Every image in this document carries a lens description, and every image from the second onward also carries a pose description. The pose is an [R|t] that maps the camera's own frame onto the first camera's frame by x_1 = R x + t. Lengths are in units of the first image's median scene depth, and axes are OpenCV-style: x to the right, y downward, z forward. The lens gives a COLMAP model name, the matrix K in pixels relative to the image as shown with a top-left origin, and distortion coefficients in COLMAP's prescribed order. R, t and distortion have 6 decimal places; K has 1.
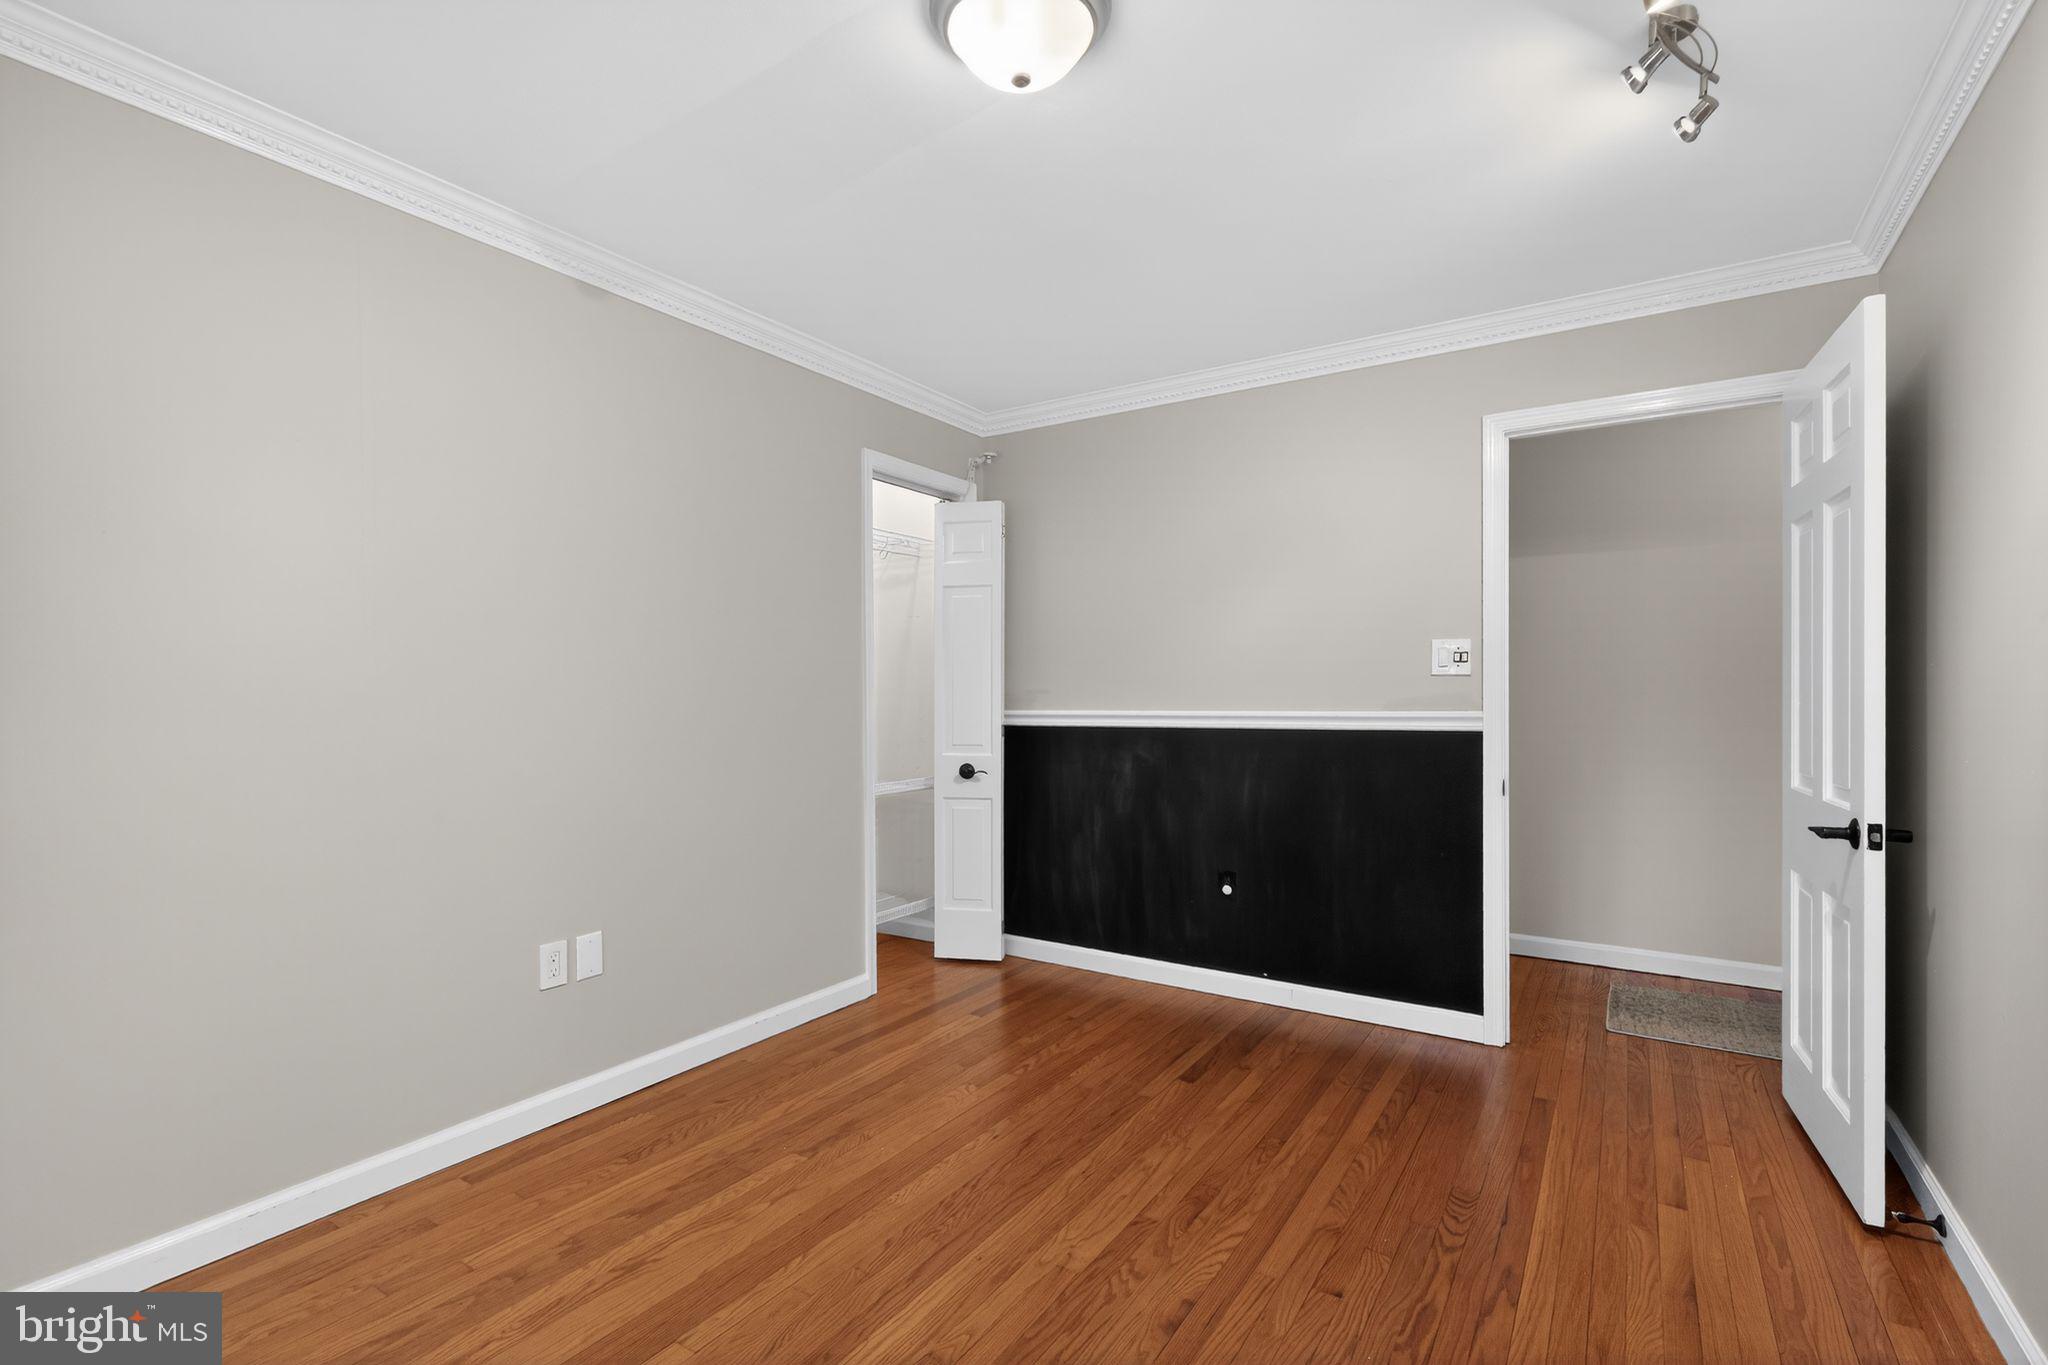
lens RADIAL K [[923.4, 0, 1017.1], [0, 923.4, 697.6], [0, 0, 1]] dist [-0.006602, 0.004318]
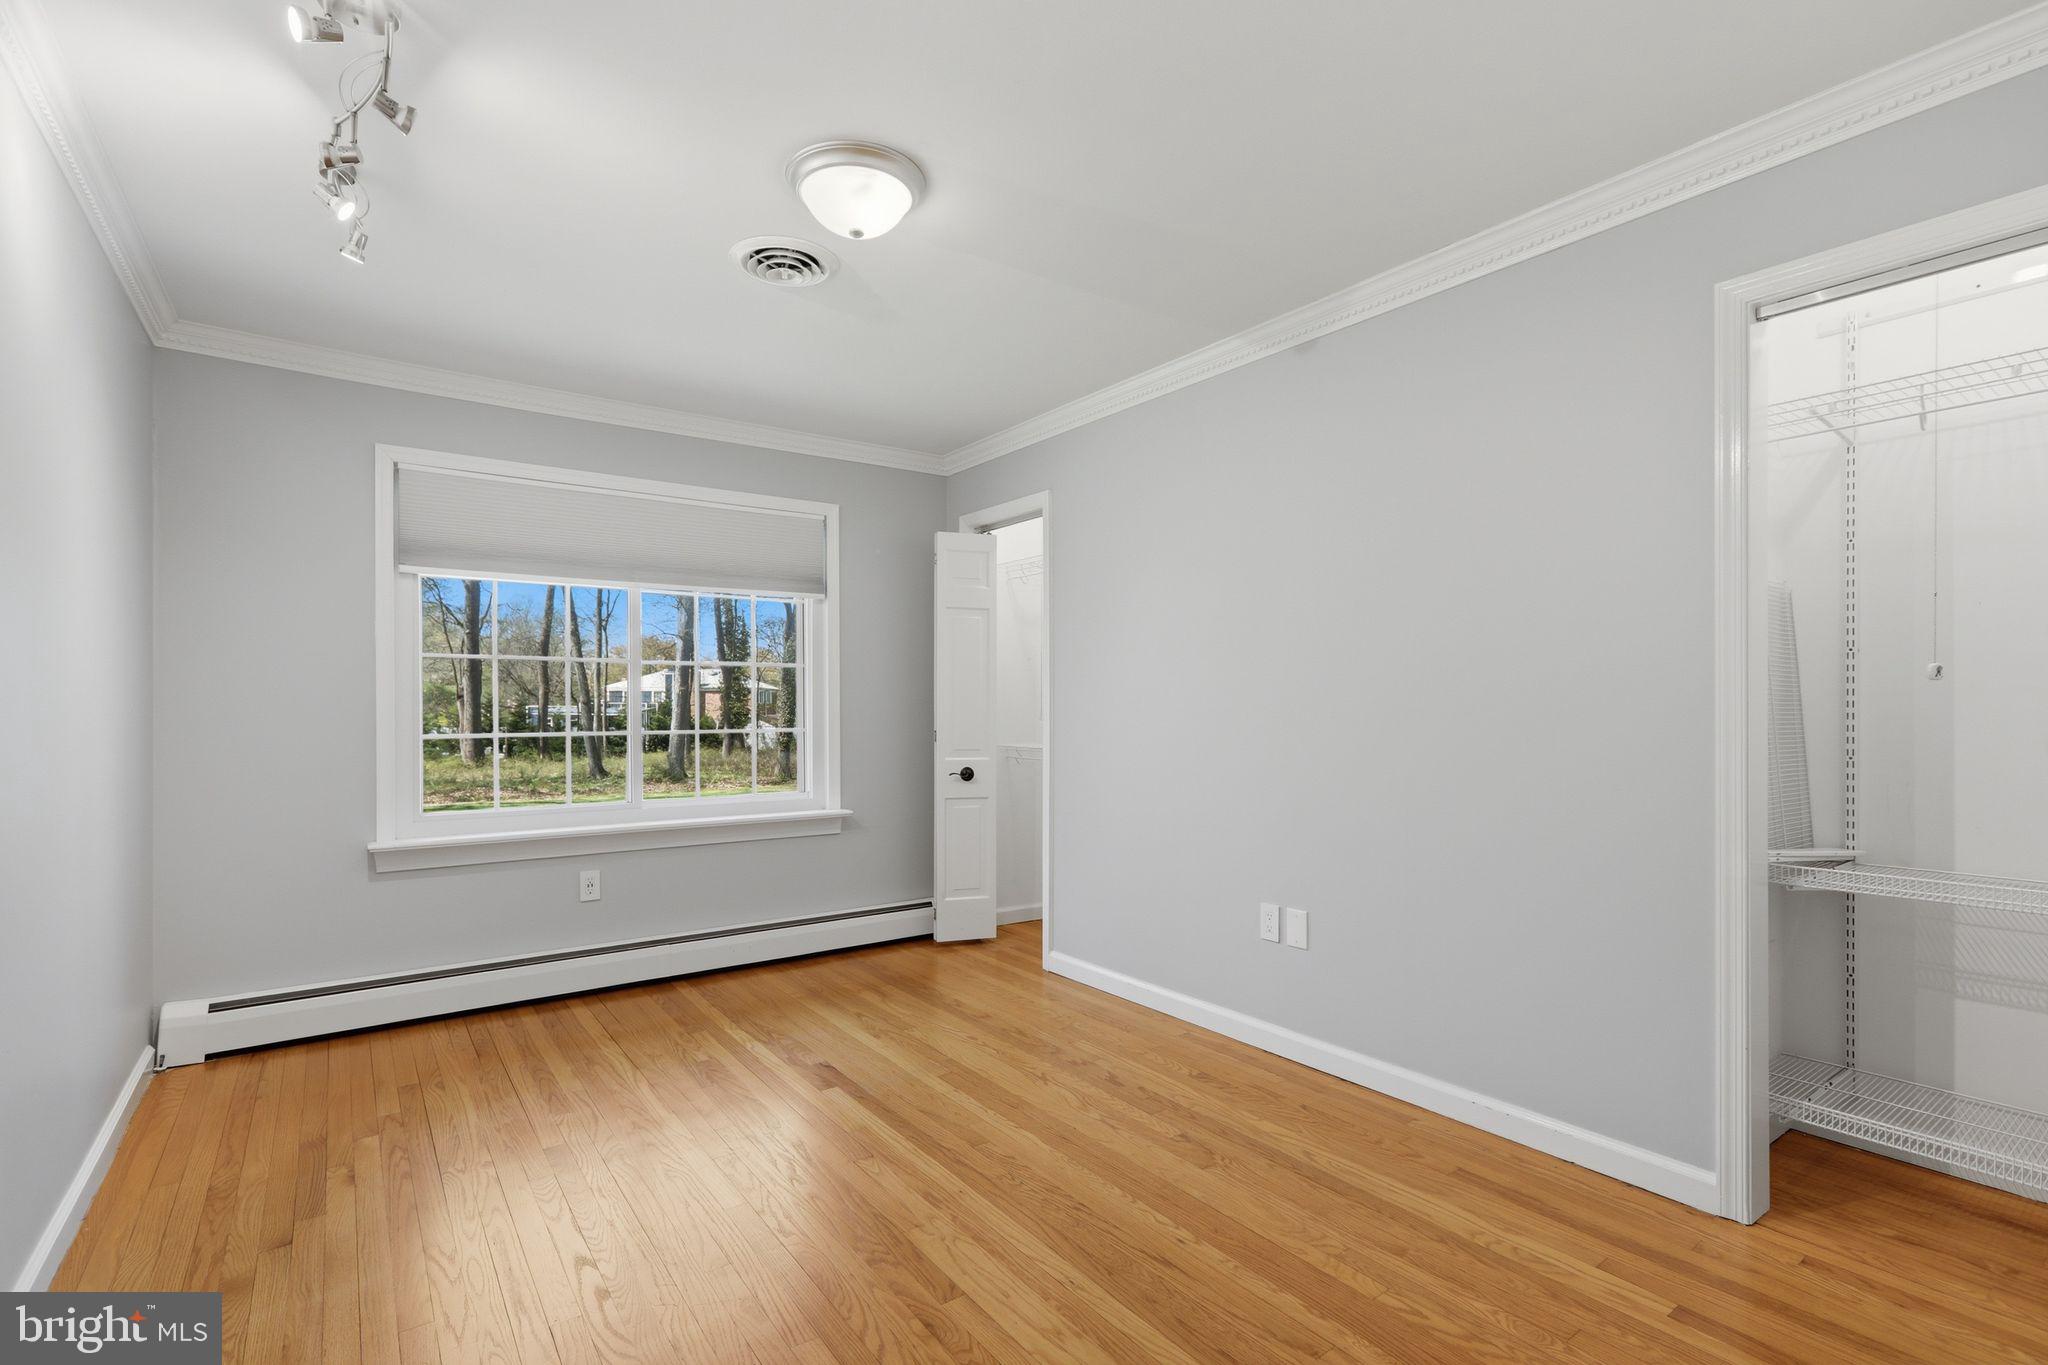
lens RADIAL K [[923.4, 0, 1010.7], [0, 923.4, 694.4], [0, 0, 1]] dist [-0.006602, 0.004318]
pose [[-0.340006, -0.001496, -0.940422, 0.858151], [0.003155, 0.999991, -0.002732, -0.014756], [0.940418, -0.003896, -0.339998, 1.207505]]
